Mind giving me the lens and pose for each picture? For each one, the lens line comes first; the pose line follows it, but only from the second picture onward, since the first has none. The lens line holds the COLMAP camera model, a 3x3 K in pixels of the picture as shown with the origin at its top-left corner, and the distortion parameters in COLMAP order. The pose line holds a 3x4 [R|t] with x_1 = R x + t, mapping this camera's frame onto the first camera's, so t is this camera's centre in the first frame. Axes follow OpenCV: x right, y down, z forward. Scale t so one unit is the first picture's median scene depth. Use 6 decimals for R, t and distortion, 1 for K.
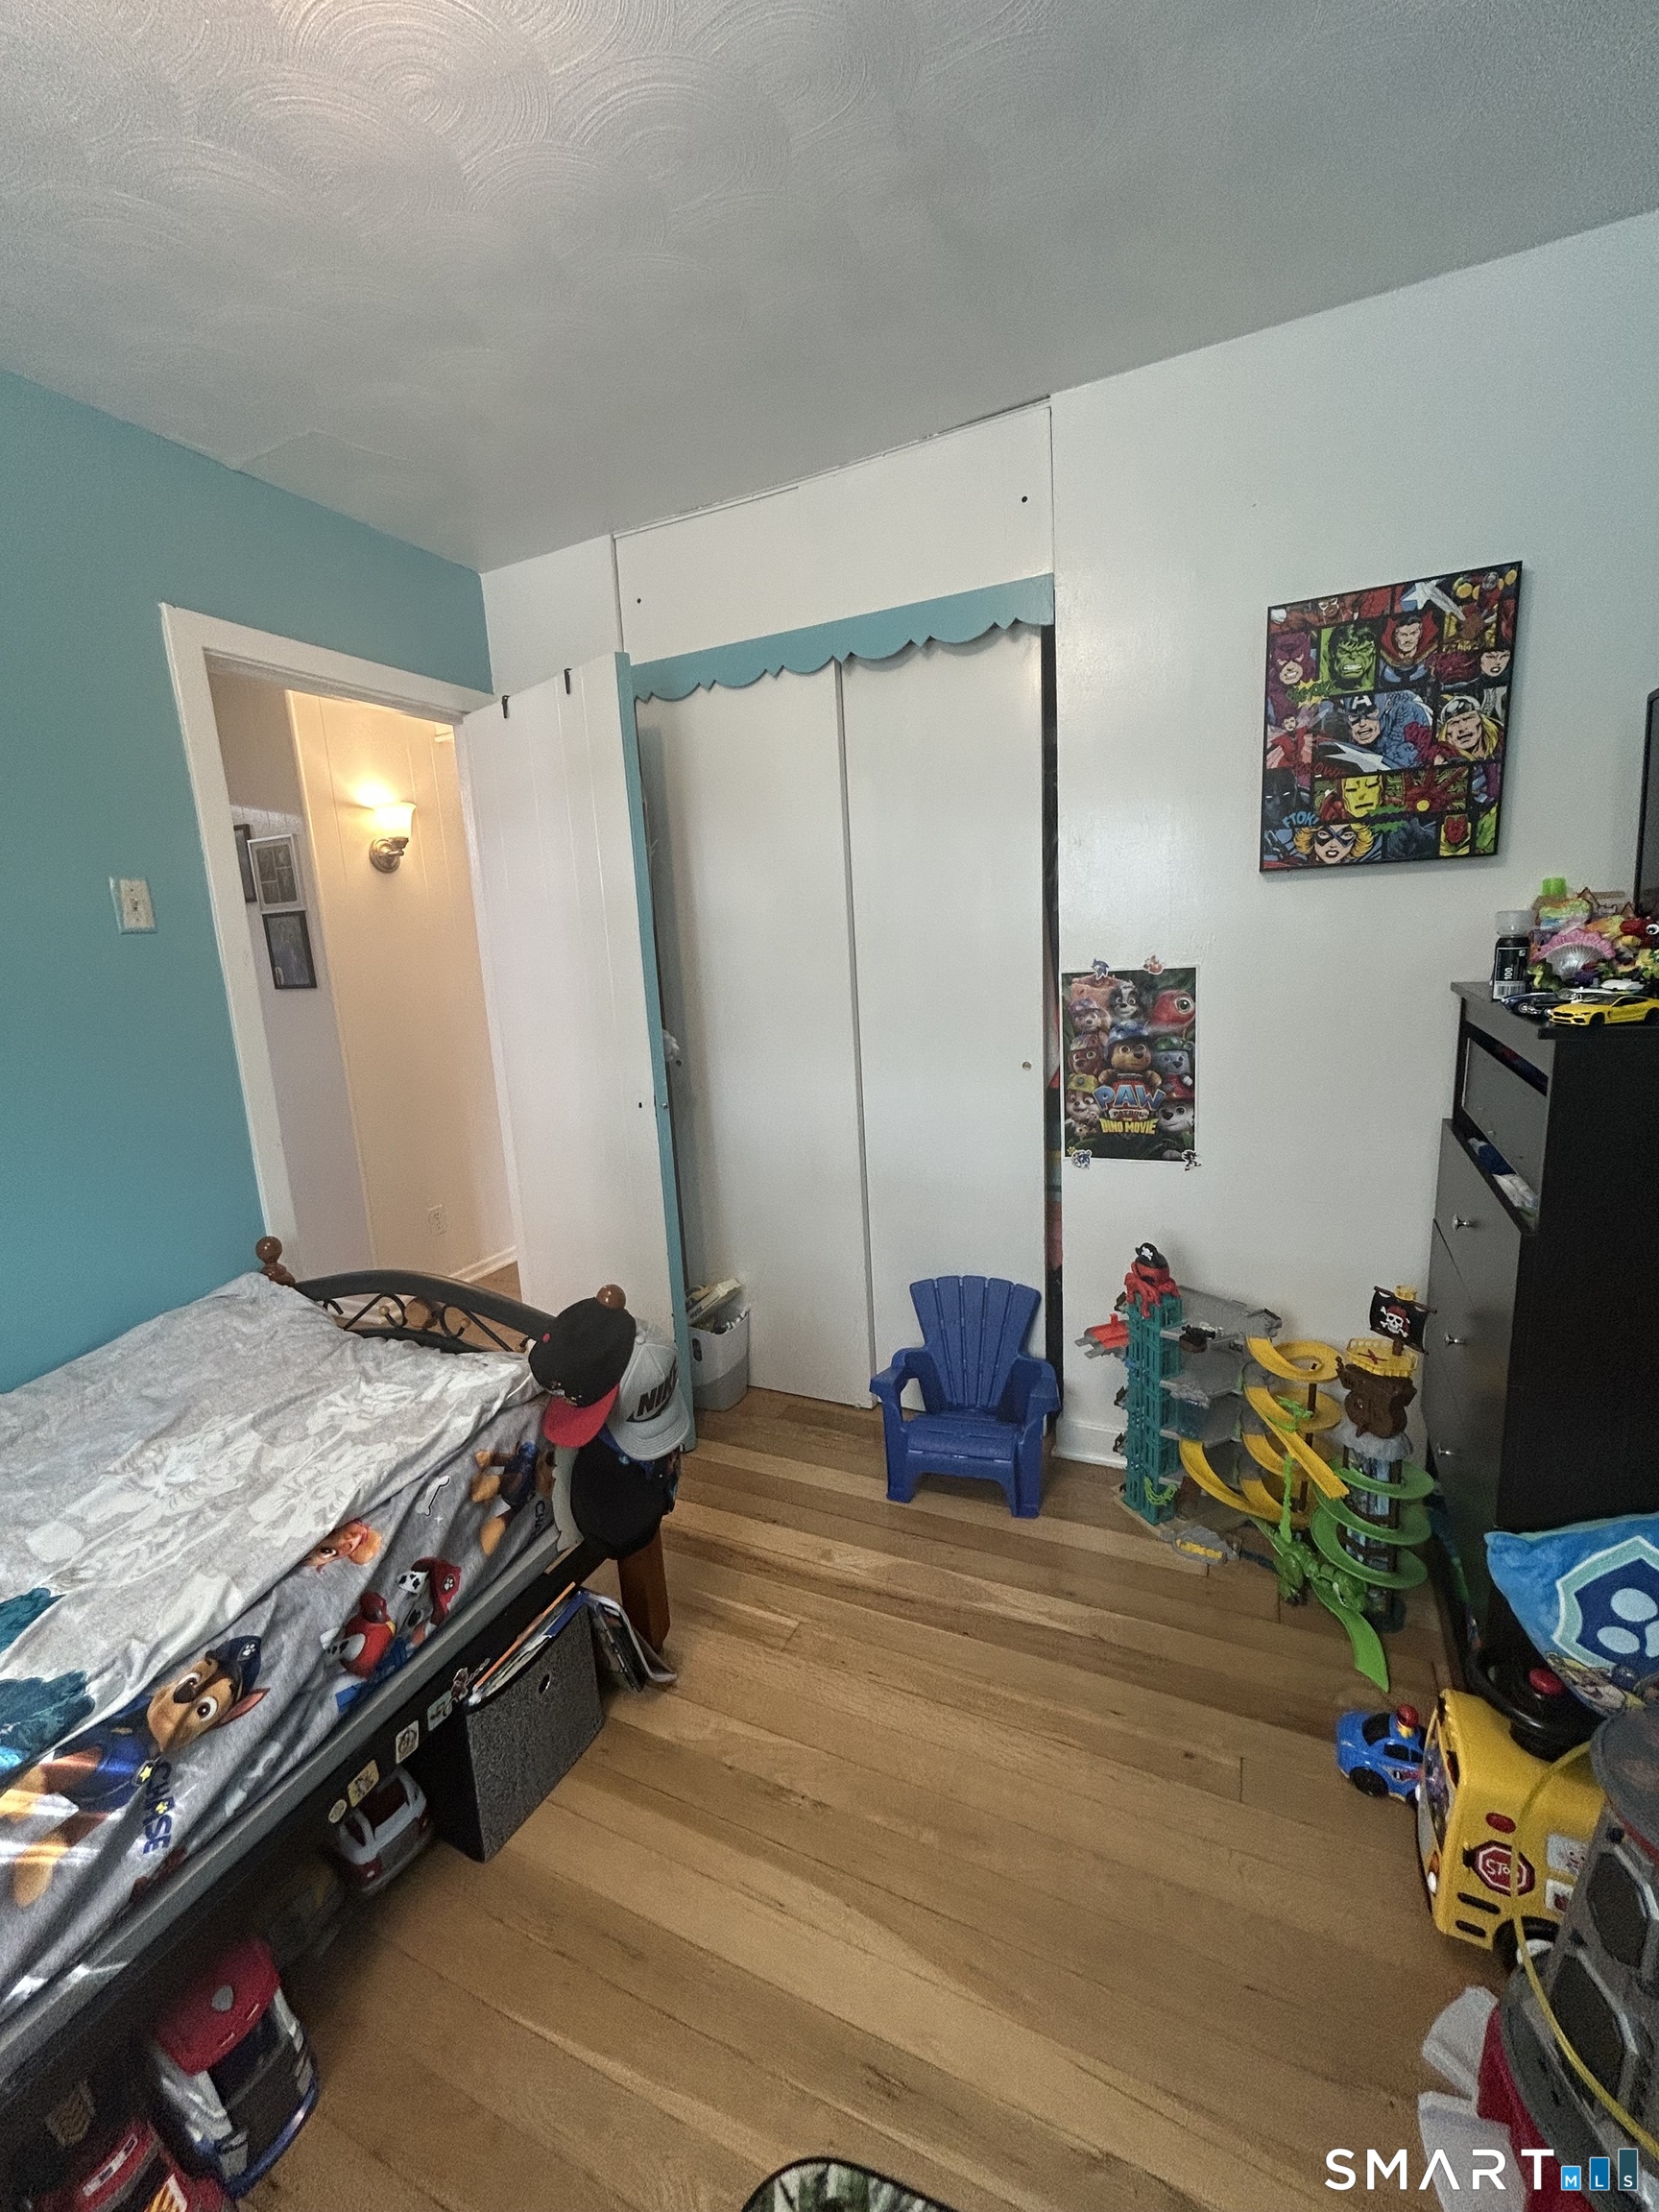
lens RADIAL K [[897.5, 0, 831.2], [0, 897.5, 1103.9], [0, 0, 1]] dist [-0.001505, 0.001092]
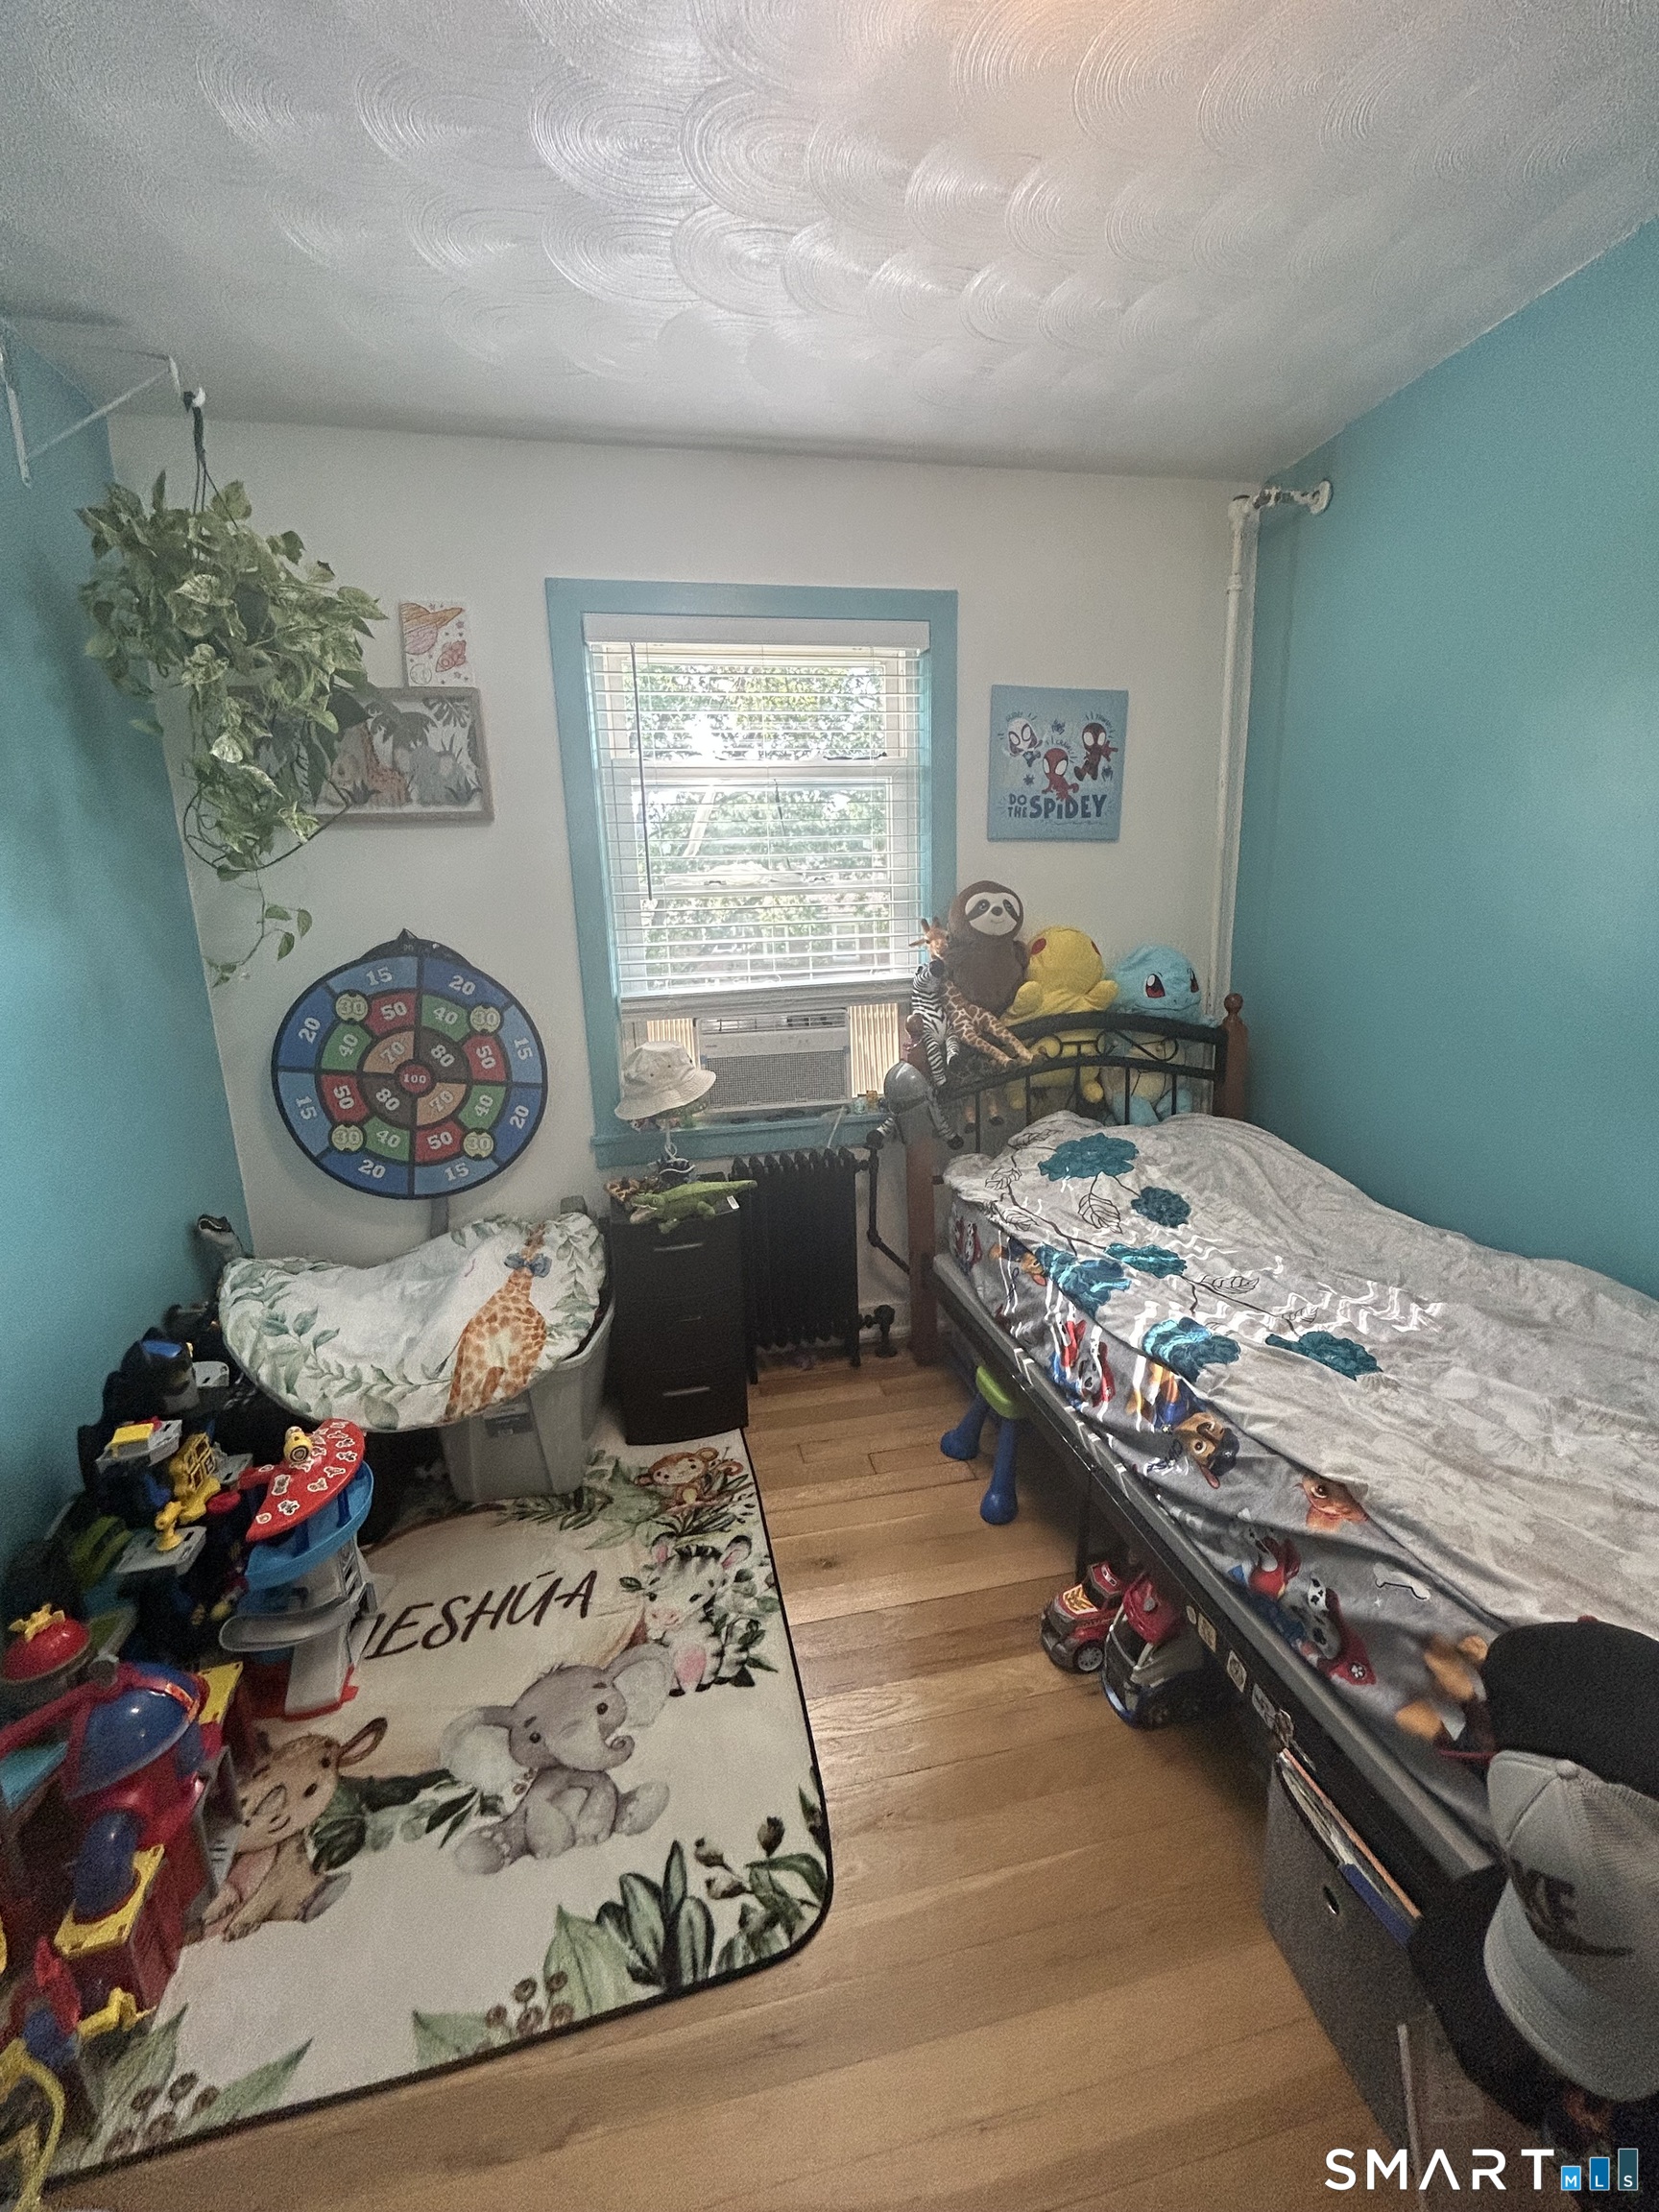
lens RADIAL K [[897.5, 0, 838.5], [0, 897.5, 1100.3], [0, 0, 1]] dist [-0.001505, 0.001092]
pose [[-0.799046, 0.203239, -0.565880, 0.341268], [-0.034898, 0.923878, 0.381094, -0.260145], [0.600257, 0.324260, -0.731128, 1.352125]]
